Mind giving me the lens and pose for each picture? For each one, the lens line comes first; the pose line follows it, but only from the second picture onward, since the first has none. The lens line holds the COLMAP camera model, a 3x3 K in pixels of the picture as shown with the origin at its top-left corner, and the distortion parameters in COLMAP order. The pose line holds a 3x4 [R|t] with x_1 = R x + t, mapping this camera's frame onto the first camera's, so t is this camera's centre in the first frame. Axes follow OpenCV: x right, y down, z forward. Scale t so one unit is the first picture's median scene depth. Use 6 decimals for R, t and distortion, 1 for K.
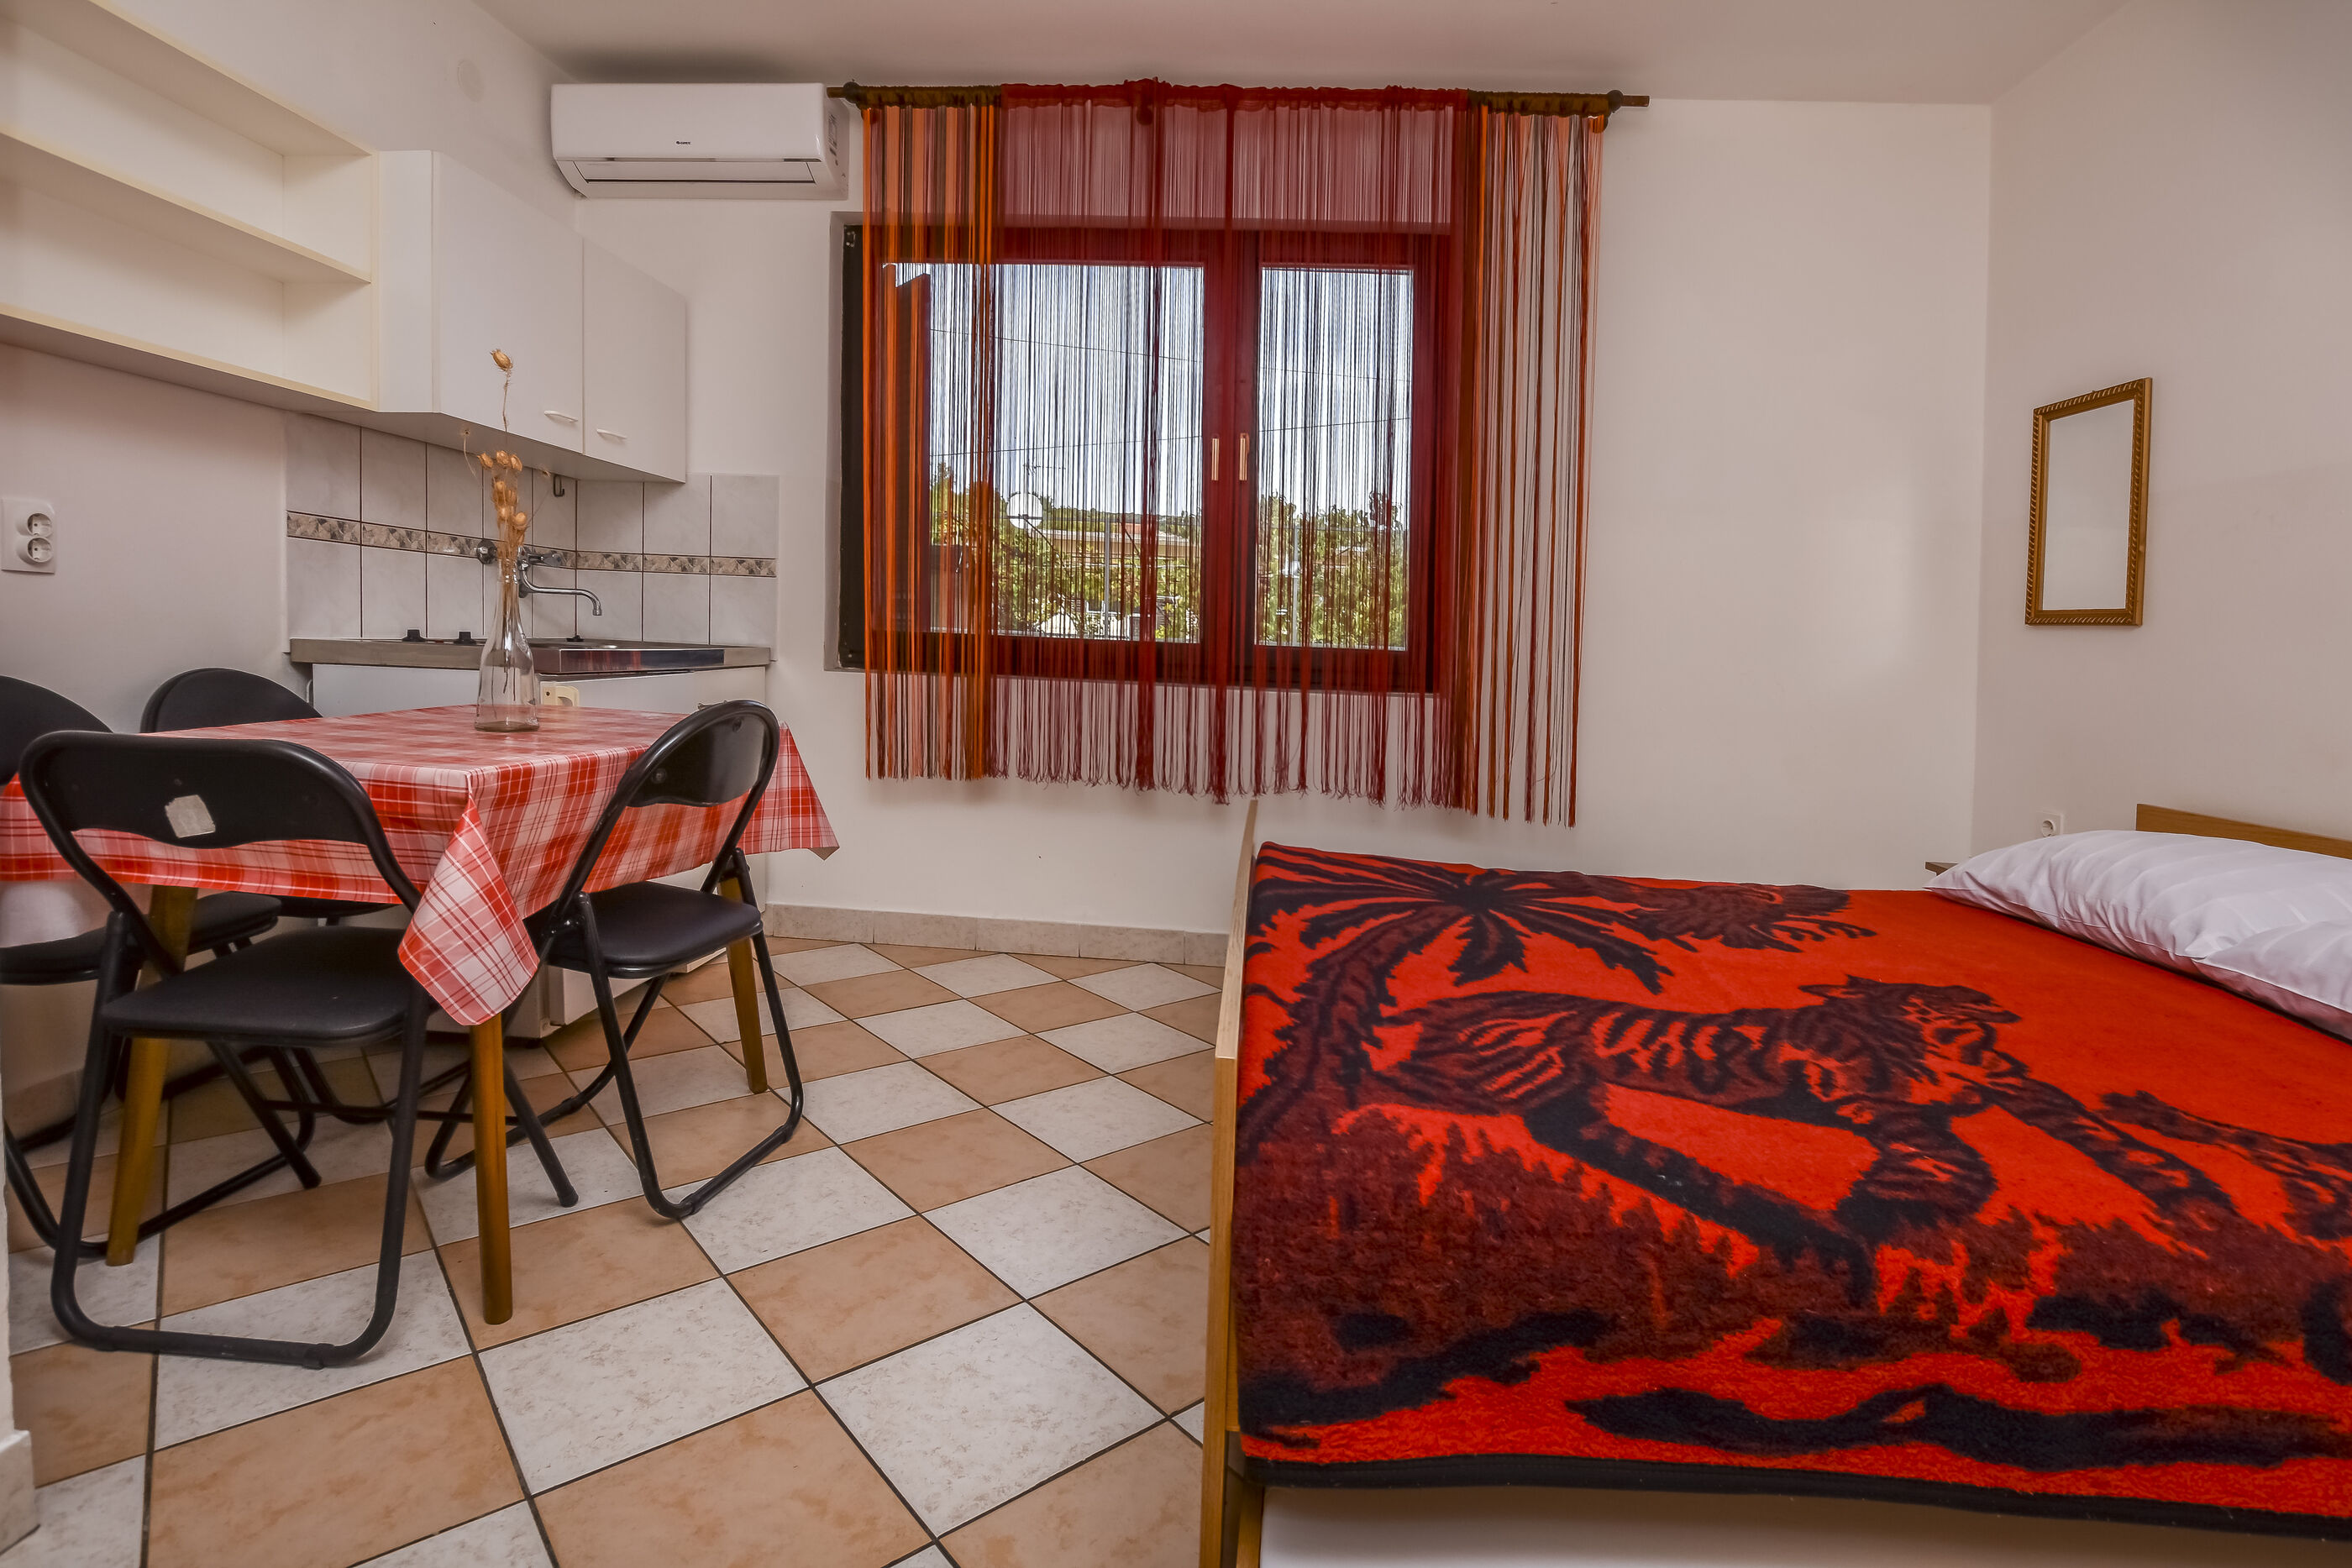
lens RADIAL K [[1109.9, 0, 1279.7], [0, 1109.9, 682.4], [0, 0, 1]] dist [-0.021086, 0.000709]
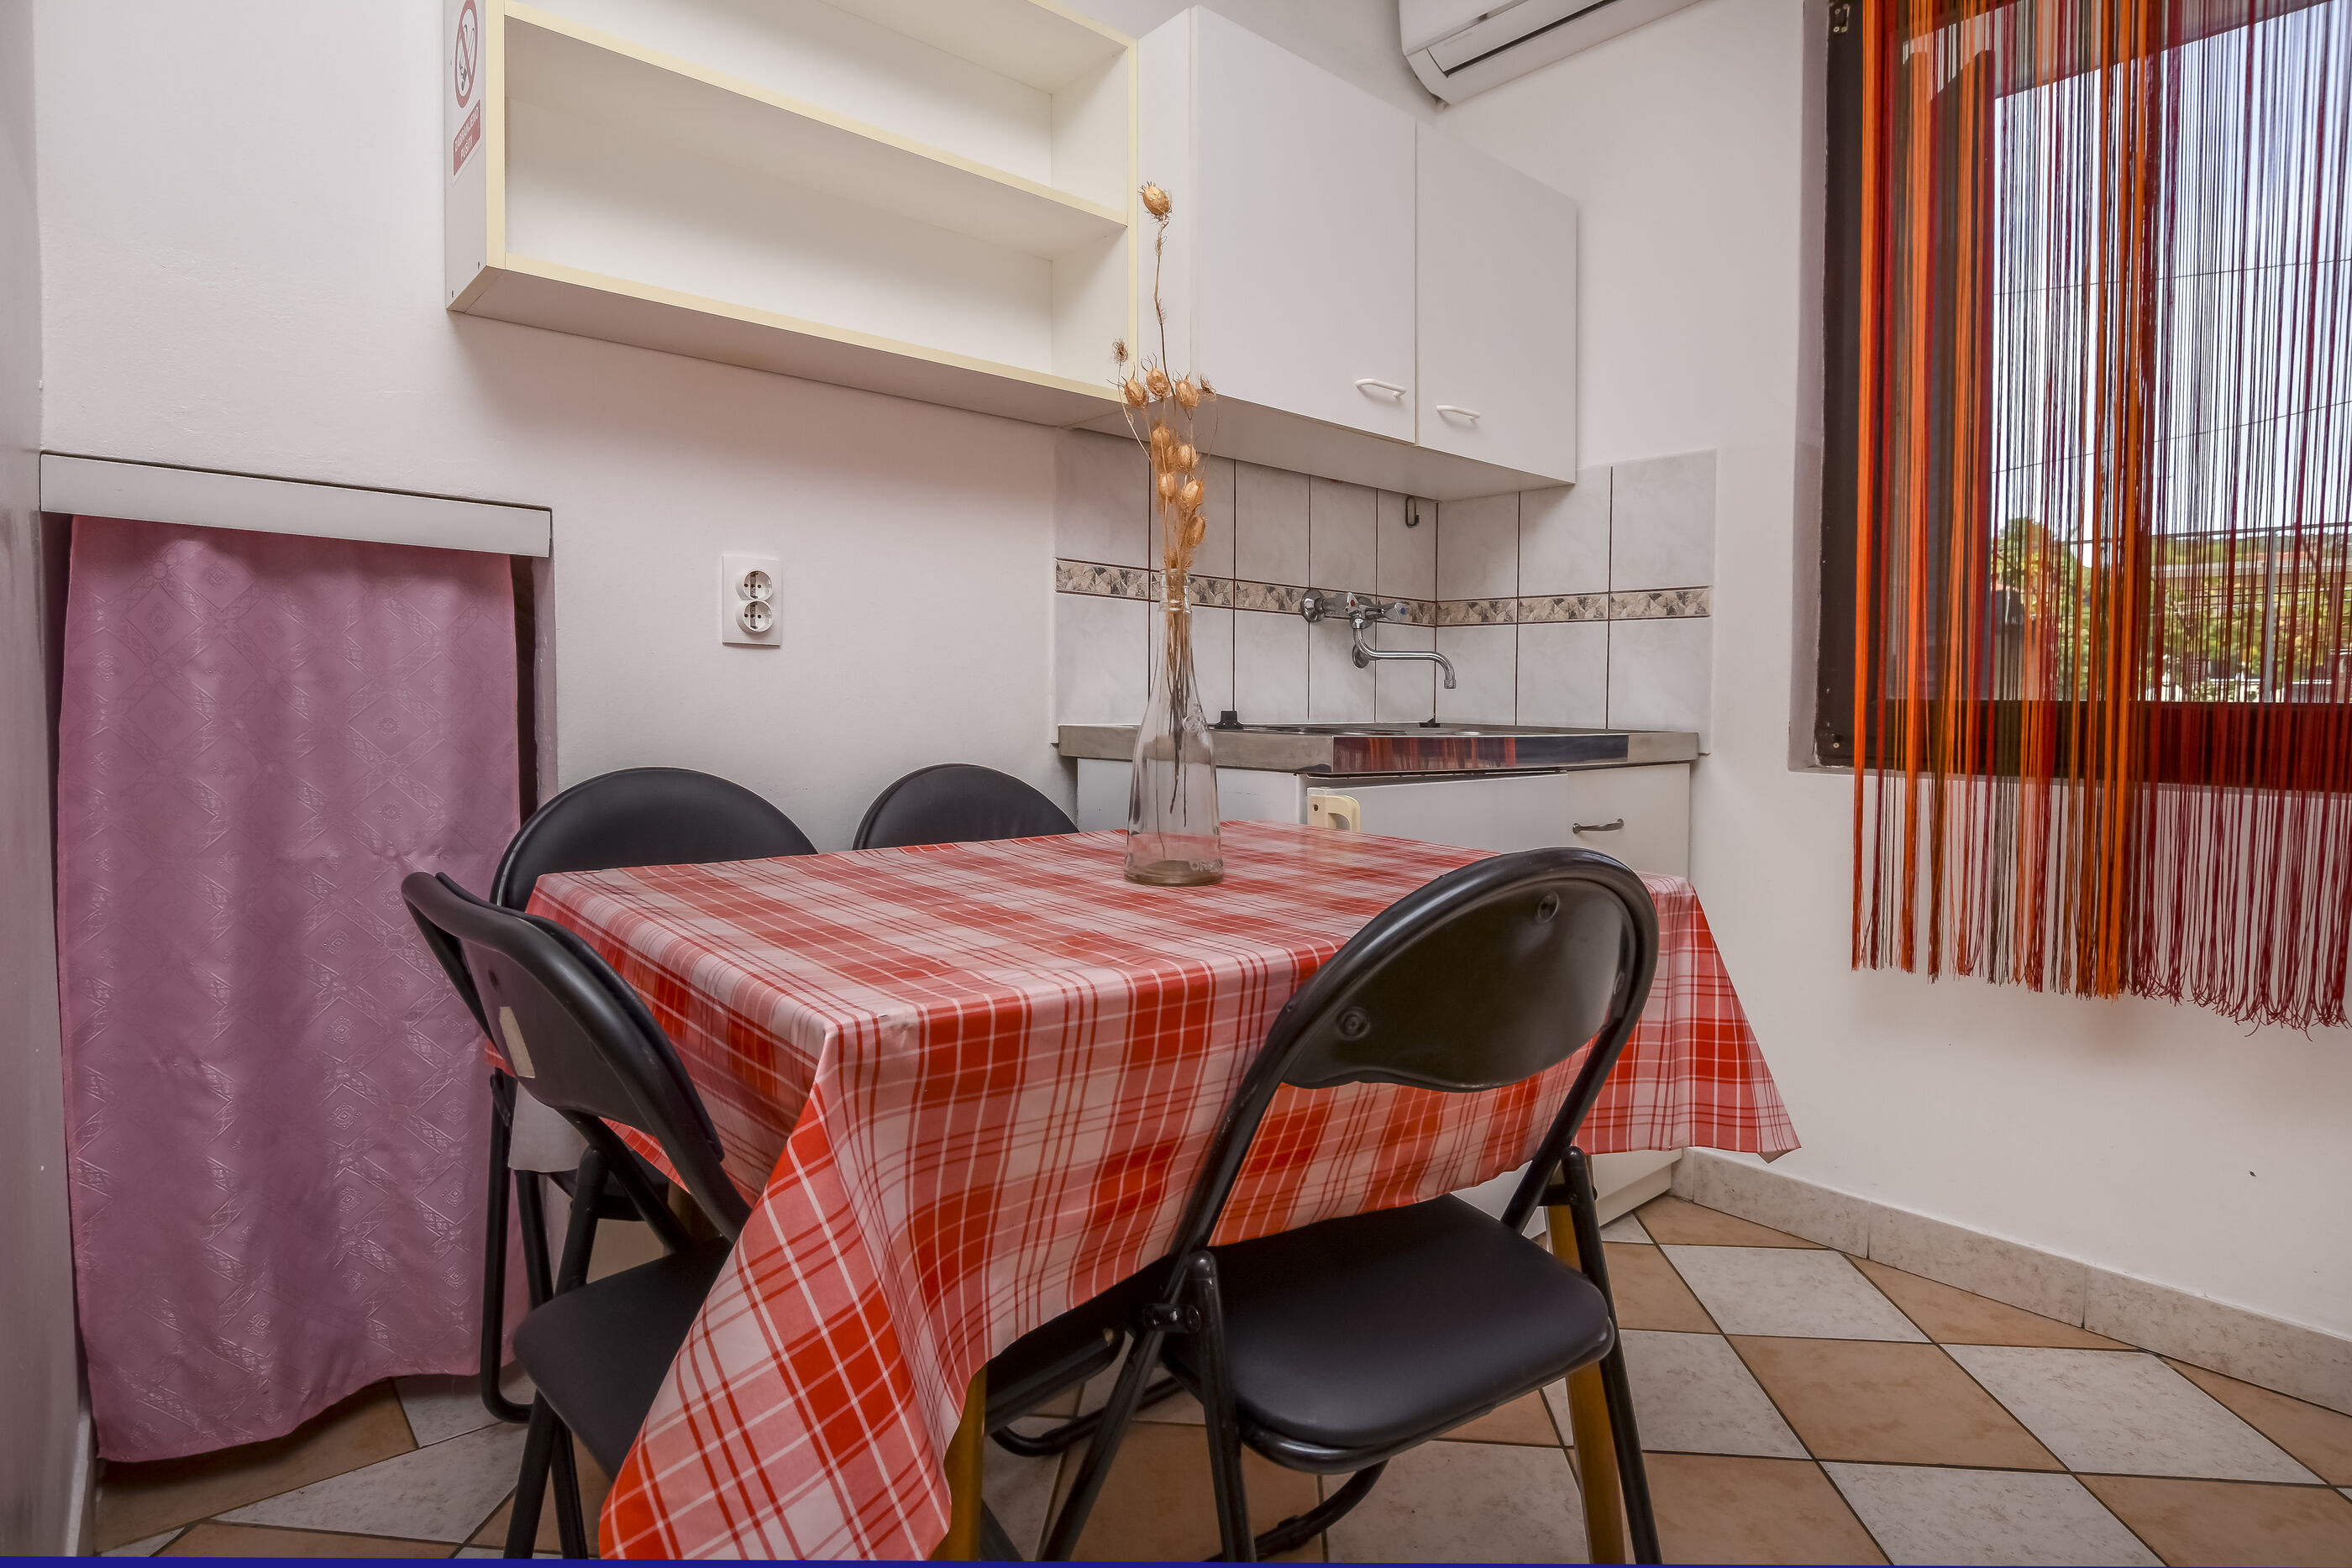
lens RADIAL K [[1318.2, 0, 1136.5], [0, 1318.2, 779.0], [0, 0, 1]] dist [-0.020644, 0.001850]
pose [[0.650305, 0.013626, -0.759551, -0.134298], [-0.013625, 0.999888, 0.006271, -0.007161], [0.759551, 0.006271, 0.650417, 0.353159]]
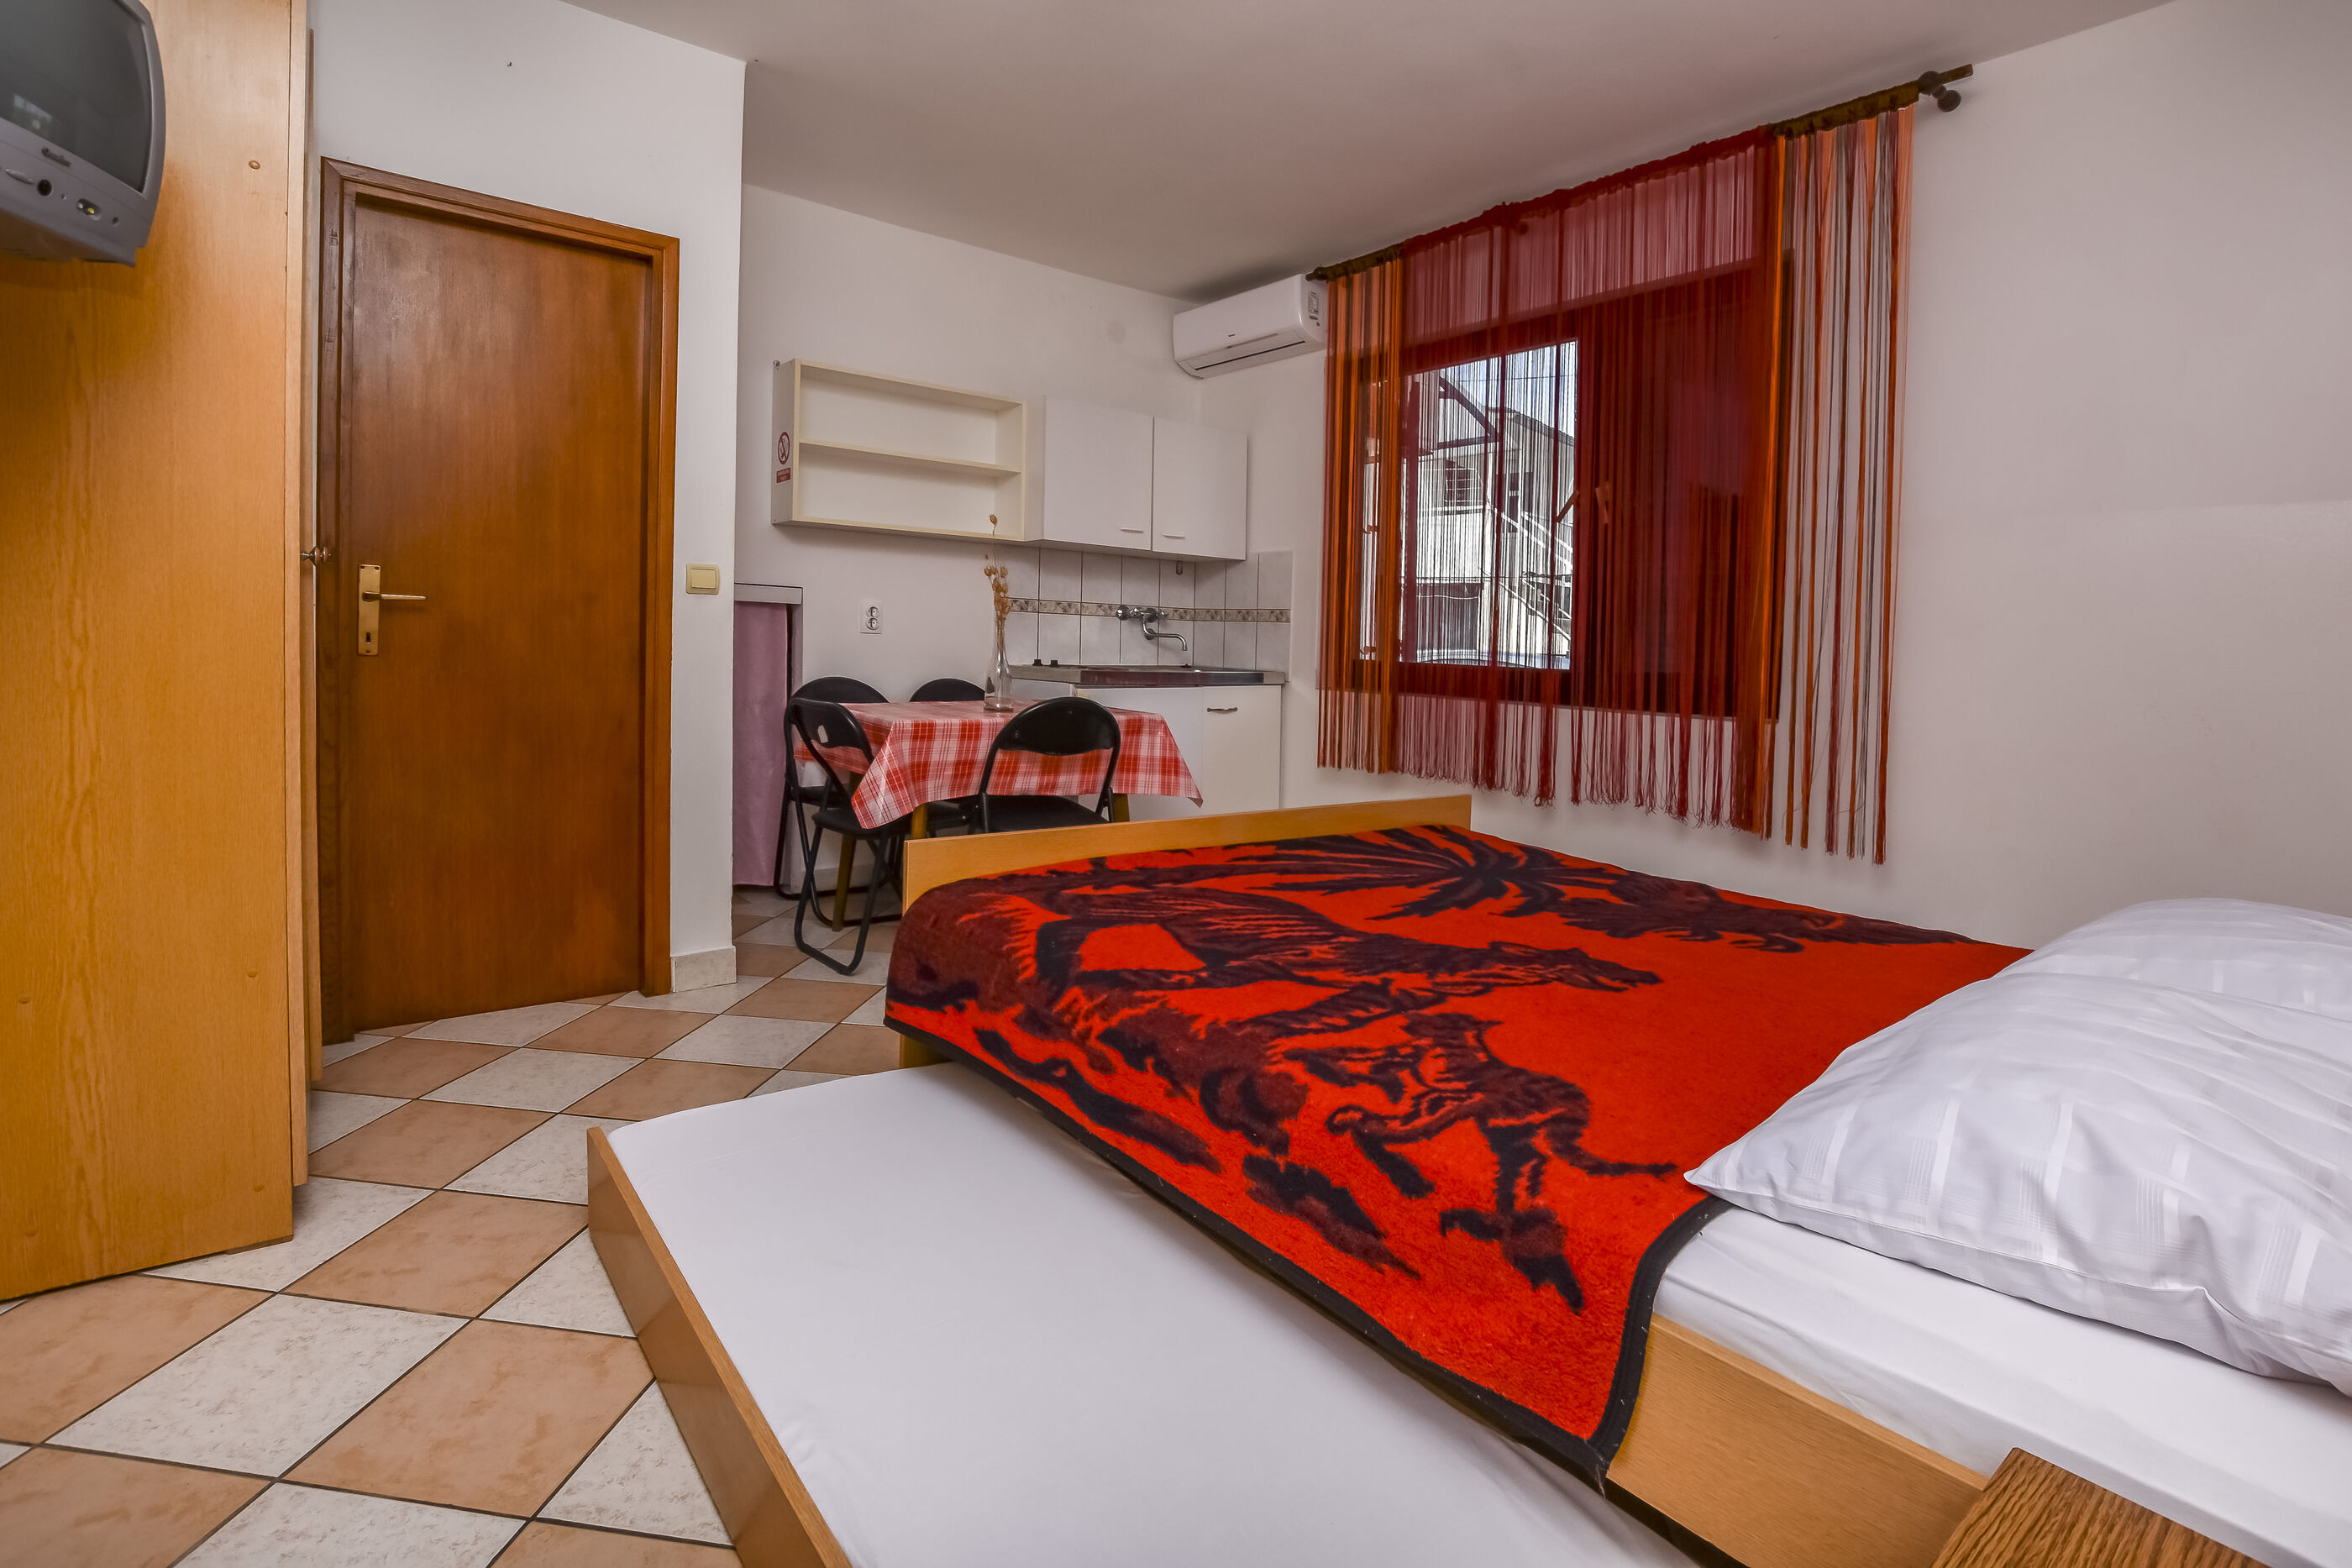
lens RADIAL K [[1109.9, 0, 1279.7], [0, 1109.9, 682.4], [0, 0, 1]] dist [-0.021086, 0.000709]
pose [[0.718315, 0.006300, -0.695690, 0.632585], [-0.027781, 0.999421, -0.019633, 0.011906], [0.695163, 0.033430, 0.718074, -0.029749]]
